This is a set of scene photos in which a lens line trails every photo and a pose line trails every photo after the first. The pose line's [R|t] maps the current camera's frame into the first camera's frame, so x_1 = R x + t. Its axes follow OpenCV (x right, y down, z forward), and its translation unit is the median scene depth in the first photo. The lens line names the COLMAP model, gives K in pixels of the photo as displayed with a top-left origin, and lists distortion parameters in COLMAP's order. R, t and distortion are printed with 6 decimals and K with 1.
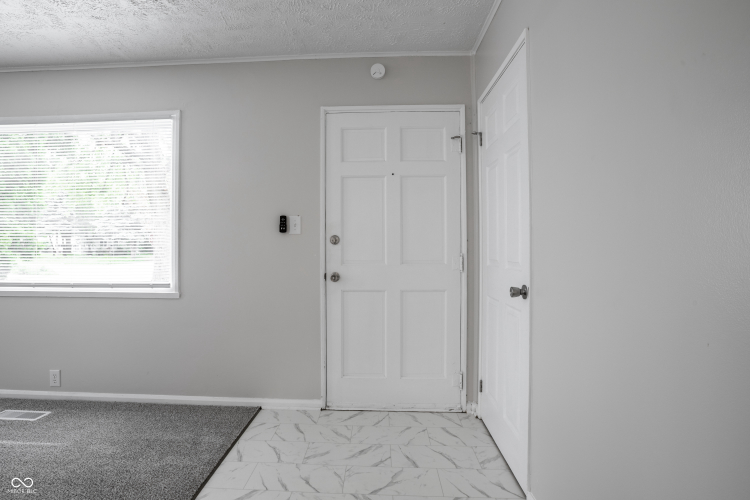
lens RADIAL K [[343.5, 0, 372.9], [0, 343.5, 249.1], [0, 0, 1]] dist [-0.080545, 0.037590]
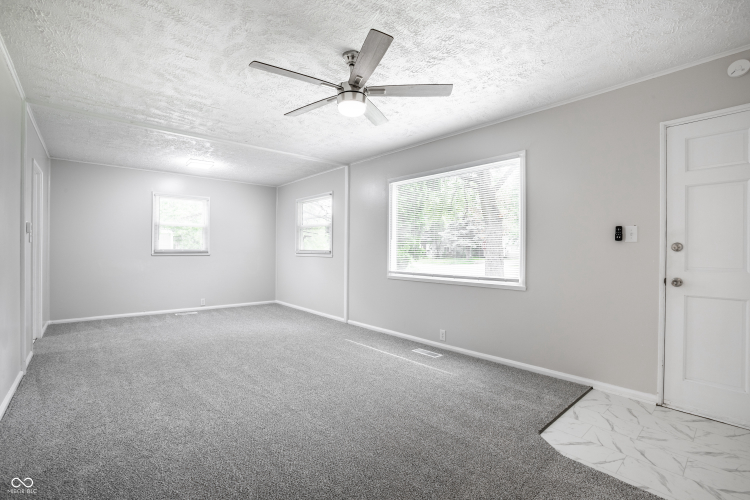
lens RADIAL K [[340.9, 0, 375.9], [0, 340.9, 253.2], [0, 0, 1]] dist [-0.054443, 0.021978]
pose [[0.671267, 0.009276, -0.741157, 0.021567], [-0.011352, 0.999933, 0.002233, 0.000420], [0.741129, 0.006915, 0.671327, -0.372765]]
